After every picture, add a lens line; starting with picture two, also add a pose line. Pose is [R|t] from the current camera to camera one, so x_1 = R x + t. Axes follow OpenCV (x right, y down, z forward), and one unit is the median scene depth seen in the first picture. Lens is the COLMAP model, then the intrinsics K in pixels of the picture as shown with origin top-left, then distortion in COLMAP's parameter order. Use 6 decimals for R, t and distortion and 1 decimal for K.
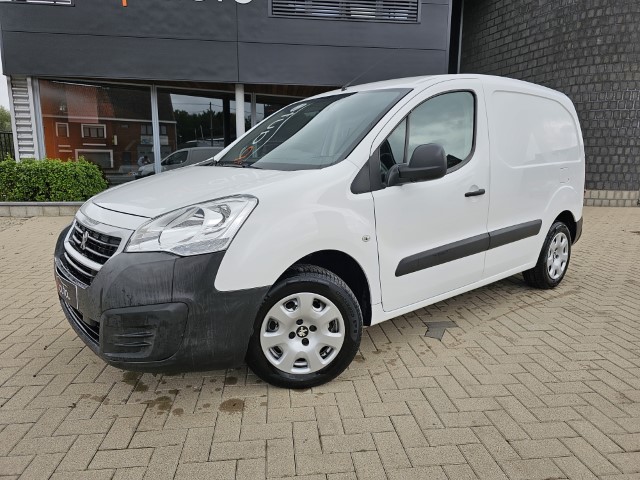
lens RADIAL K [[429.6, 0, 317.7], [0, 429.6, 237.6], [0, 0, 1]] dist [0.037372, -0.018869]
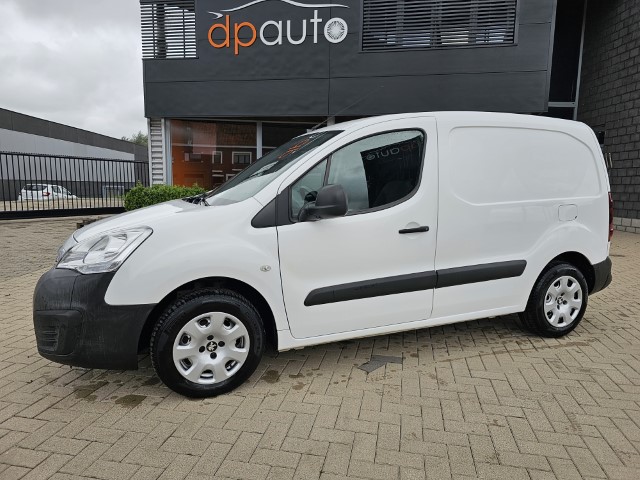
lens RADIAL K [[425.2, 0, 322.8], [0, 425.2, 241.7], [0, 0, 1]] dist [0.029018, -0.005468]
pose [[0.955235, 0.046865, -0.292114, 0.436845], [-0.059074, 0.997704, -0.033111, -0.030998], [0.289892, 0.048885, 0.955810, -0.005291]]
